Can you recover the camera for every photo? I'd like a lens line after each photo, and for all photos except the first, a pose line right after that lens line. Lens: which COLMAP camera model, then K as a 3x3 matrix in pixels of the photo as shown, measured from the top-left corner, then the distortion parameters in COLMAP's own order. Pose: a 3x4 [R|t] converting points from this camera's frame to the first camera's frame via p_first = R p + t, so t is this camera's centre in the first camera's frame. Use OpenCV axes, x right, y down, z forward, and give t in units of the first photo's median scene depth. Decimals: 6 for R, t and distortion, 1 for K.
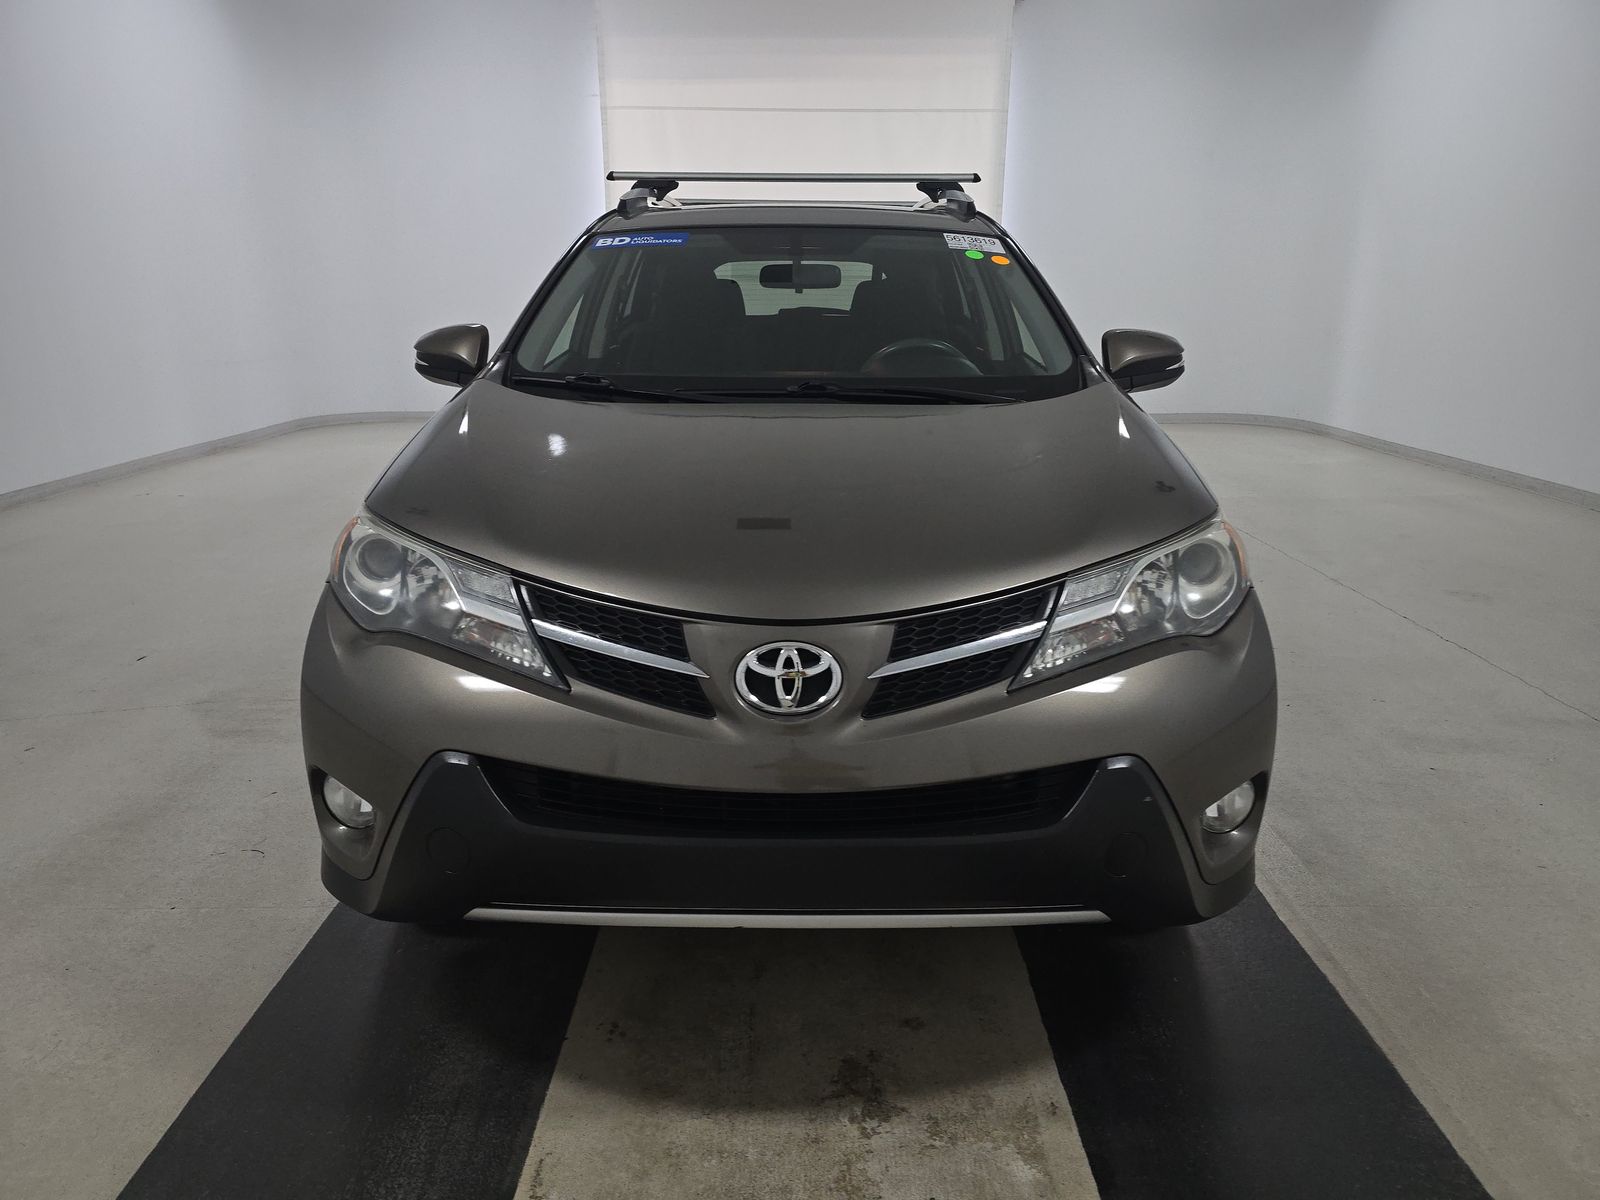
lens RADIAL K [[1068.7, 0, 800.0], [0, 1068.7, 600.0], [0, 0, 1]] dist [0.070647, -0.067485]
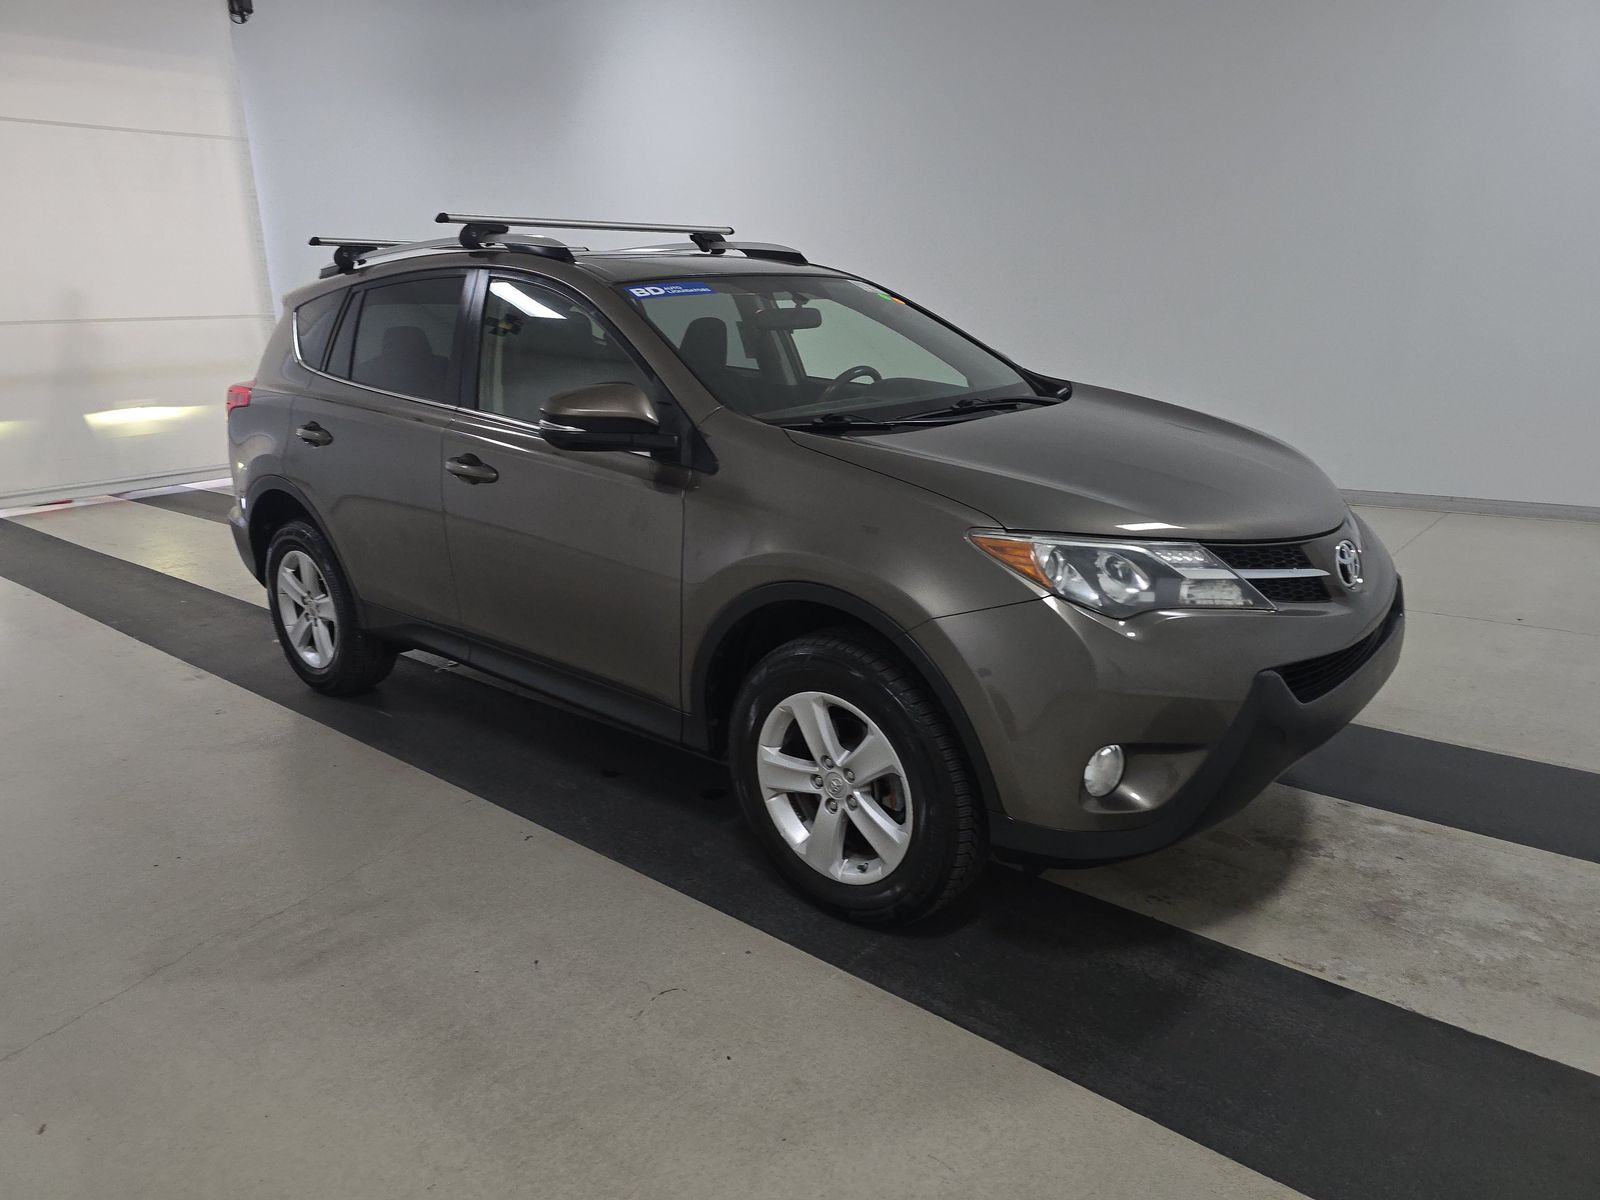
lens RADIAL K [[1068.7, 0, 800.0], [0, 1068.7, 600.0], [0, 0, 1]] dist [0.070647, -0.067485]
pose [[0.651963, -0.225079, 0.724074, -1.390899], [0.246153, 0.966034, 0.078654, -0.161446], [-0.717184, 0.126953, 0.685223, 0.407640]]
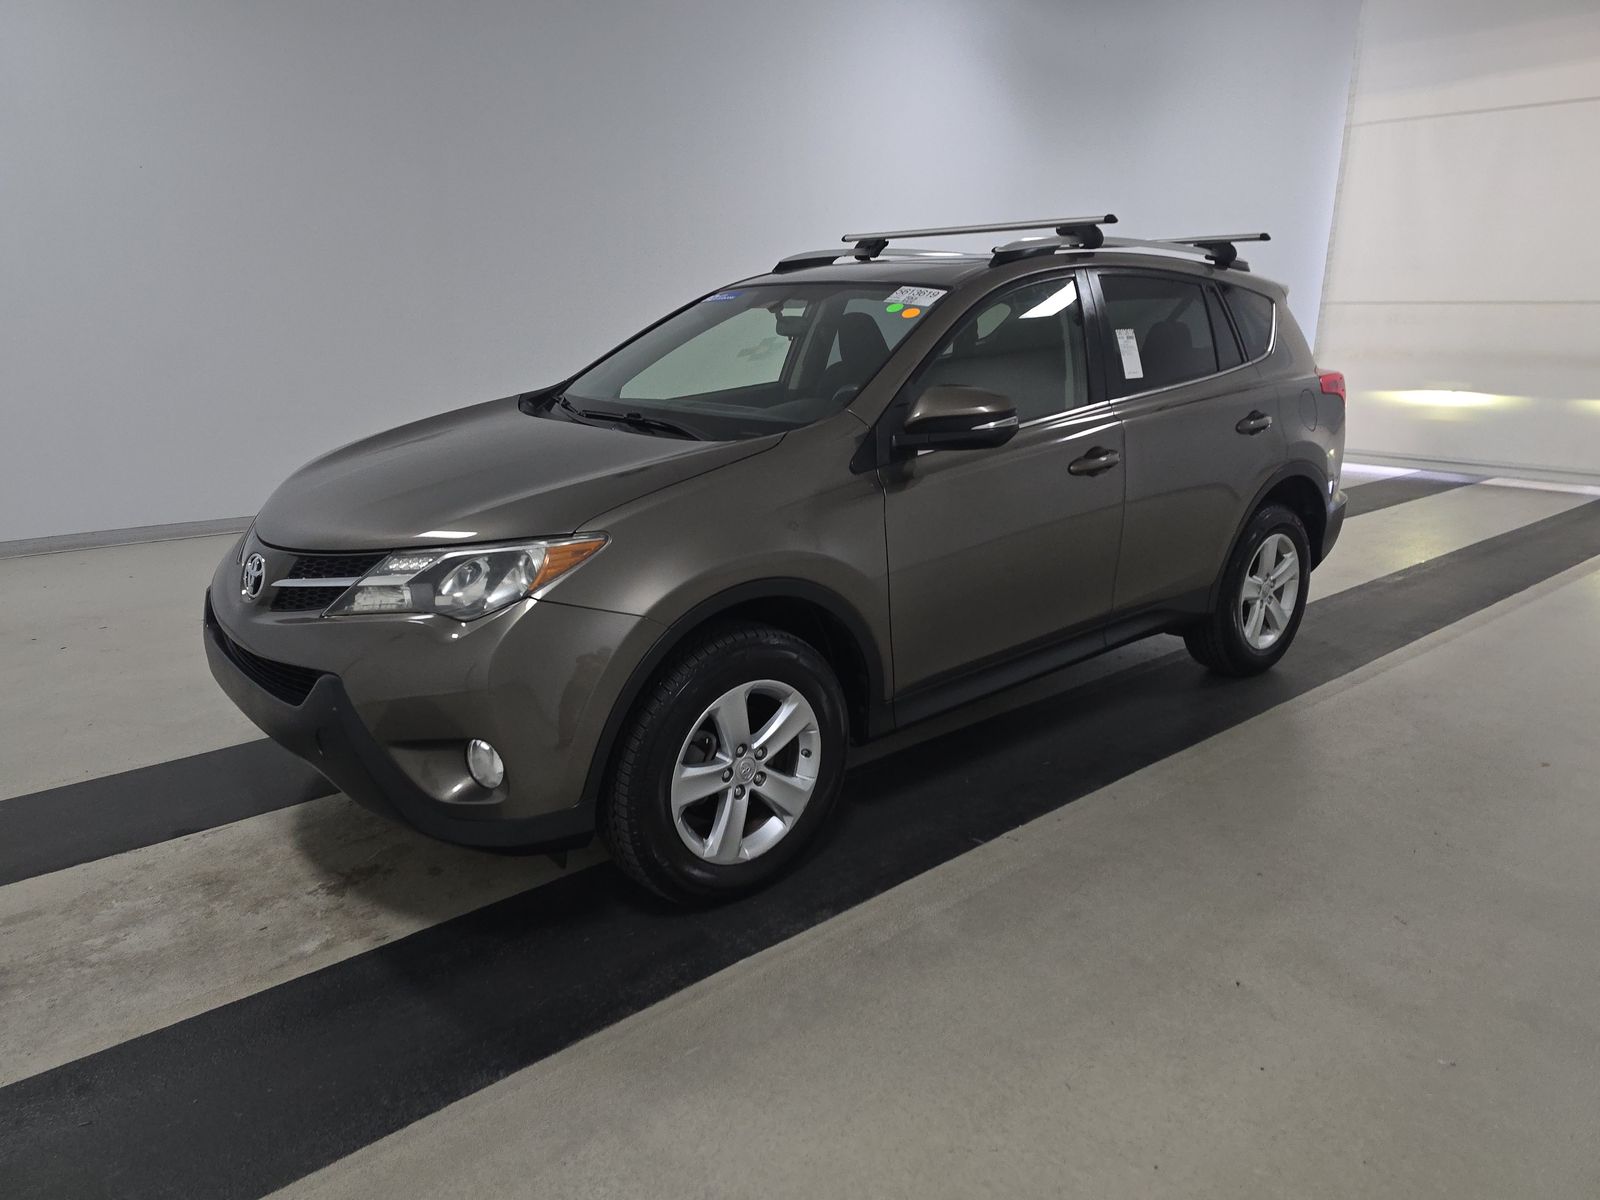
lens RADIAL K [[1068.7, 0, 800.0], [0, 1068.7, 600.0], [0, 0, 1]] dist [0.070647, -0.067485]
pose [[0.652350, 0.196744, -0.731937, 1.455200], [-0.212329, 0.974490, 0.072700, -0.156081], [0.727568, 0.107986, 0.677483, 0.397566]]
